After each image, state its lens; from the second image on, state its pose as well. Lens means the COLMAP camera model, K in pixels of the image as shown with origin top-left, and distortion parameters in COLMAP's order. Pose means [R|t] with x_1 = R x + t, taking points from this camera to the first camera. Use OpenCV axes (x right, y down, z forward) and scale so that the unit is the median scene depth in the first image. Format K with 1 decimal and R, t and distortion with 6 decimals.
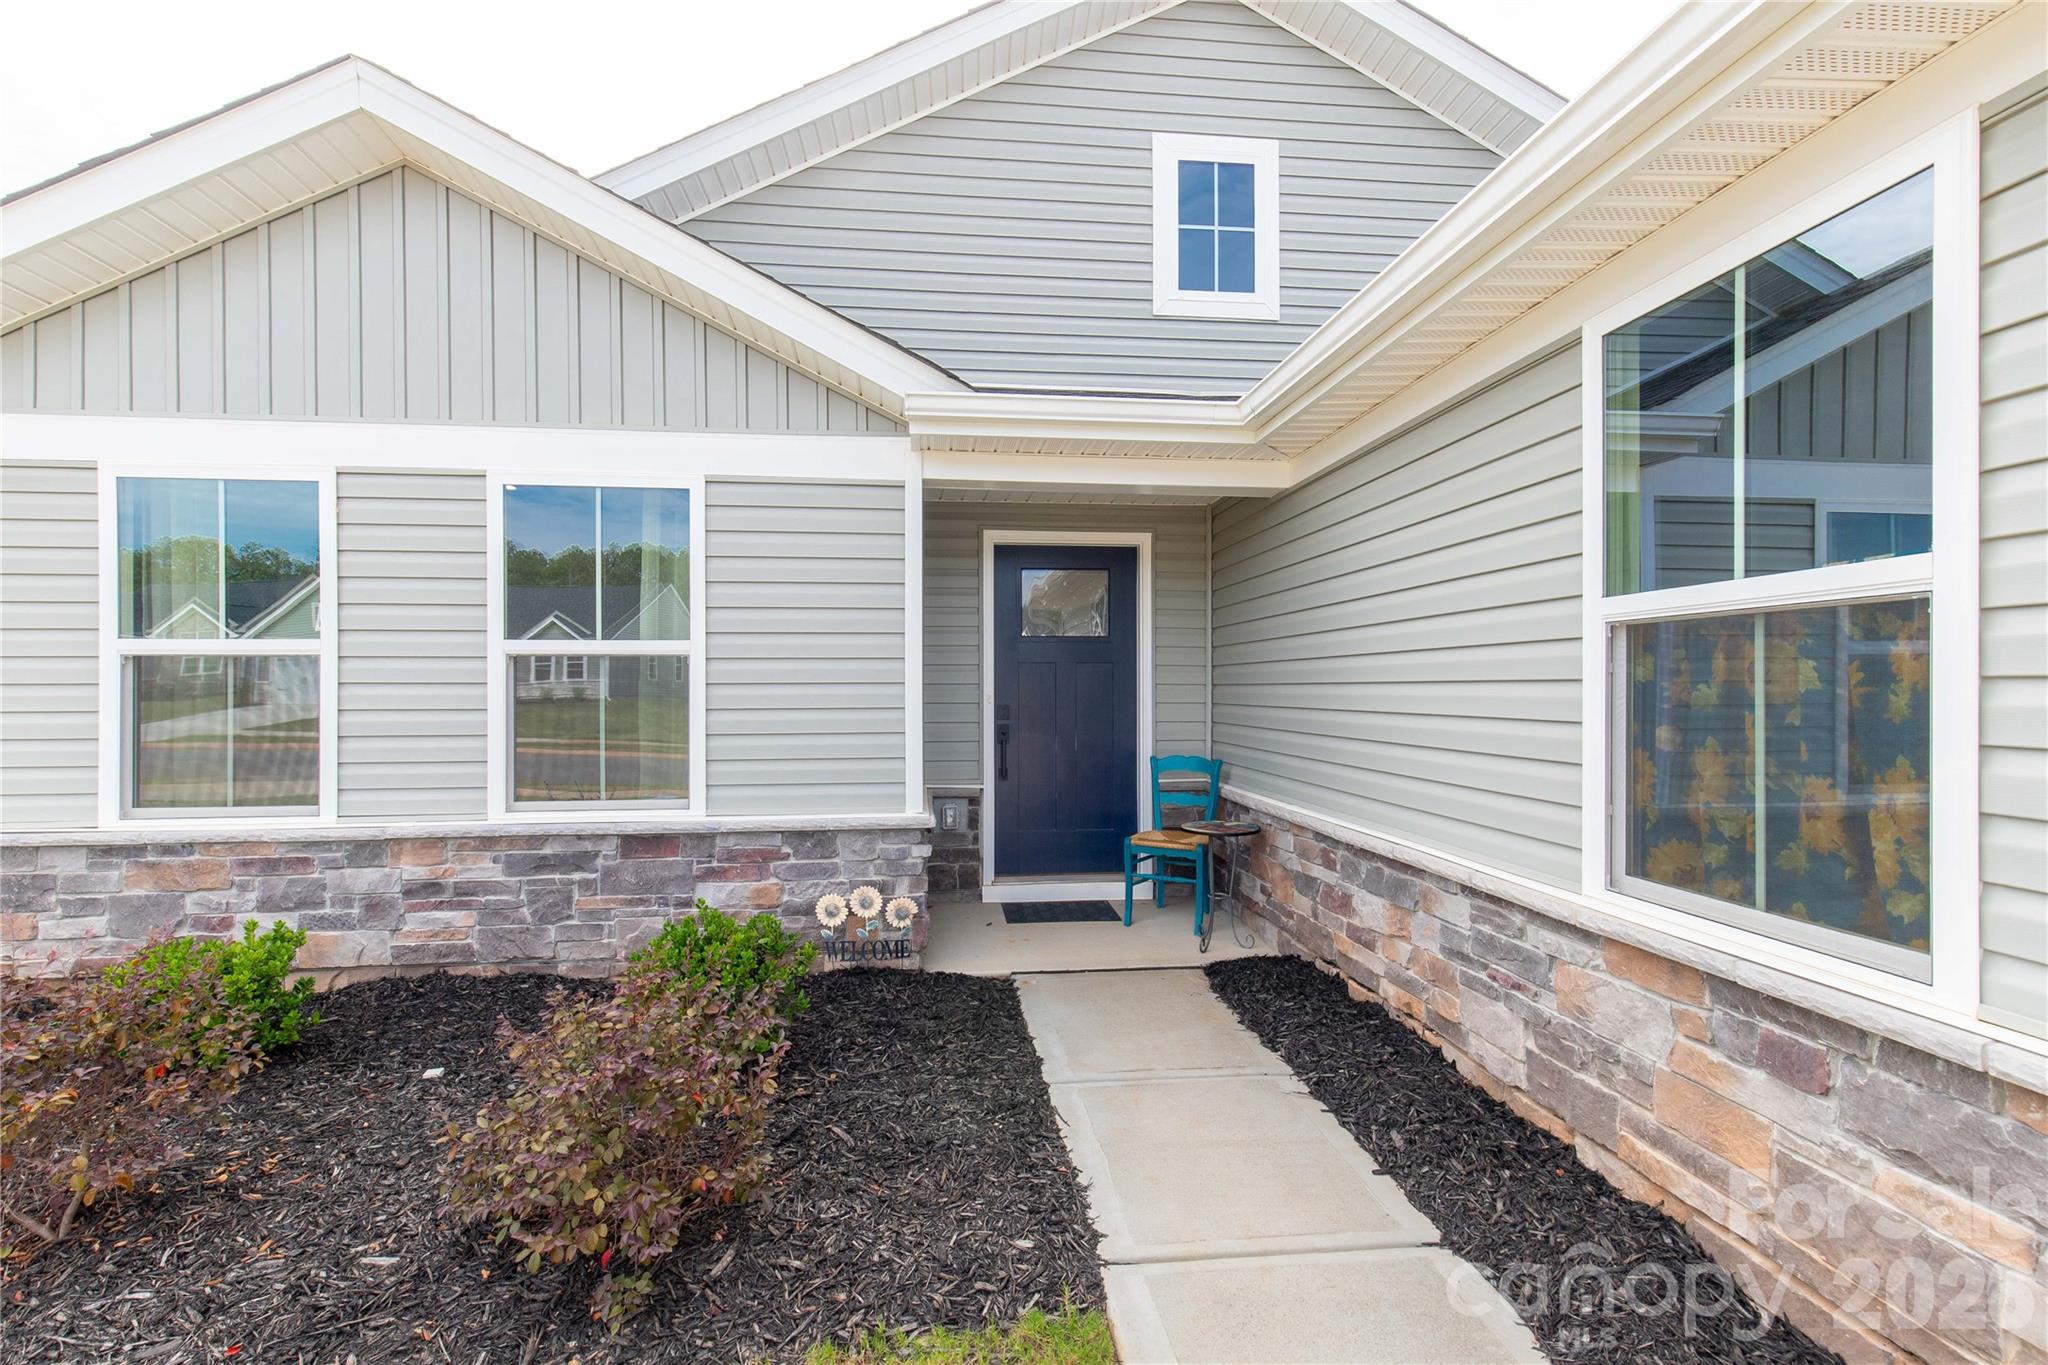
lens RADIAL K [[915.3, 0, 1015.2], [0, 915.3, 689.0], [0, 0, 1]] dist [0.002814, 0.000032]
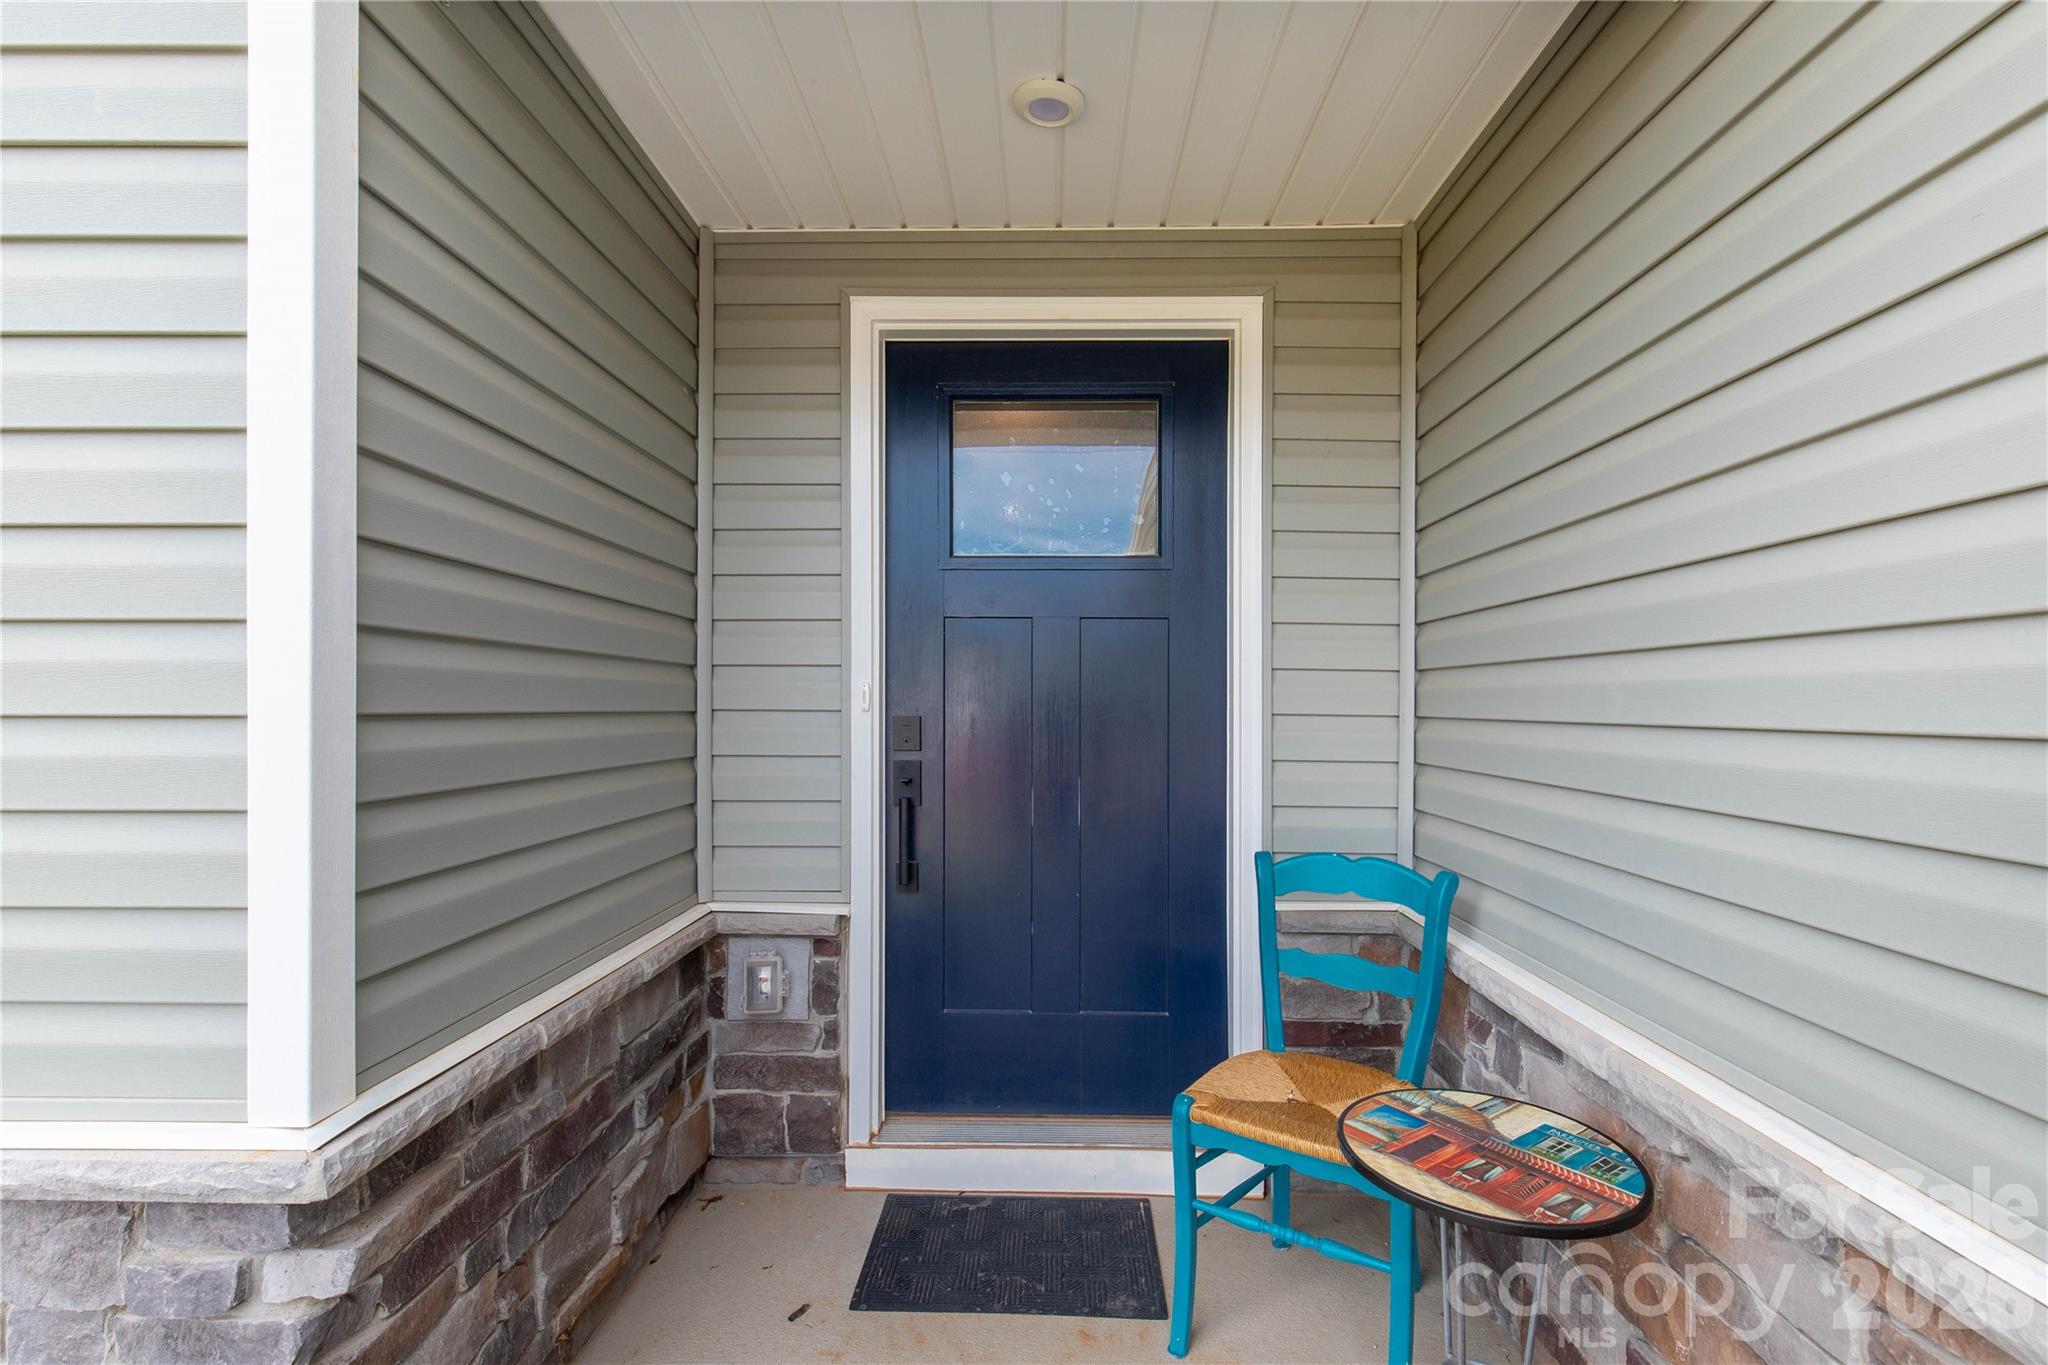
lens RADIAL K [[915.3, 0, 1035.9], [0, 915.3, 687.9], [0, 0, 1]] dist [0.002814, 0.000032]
pose [[0.992218, 0.005790, -0.124381, 0.101616], [-0.007510, 0.999883, -0.013361, 0.009811], [0.124289, 0.014191, 0.992145, 0.593250]]
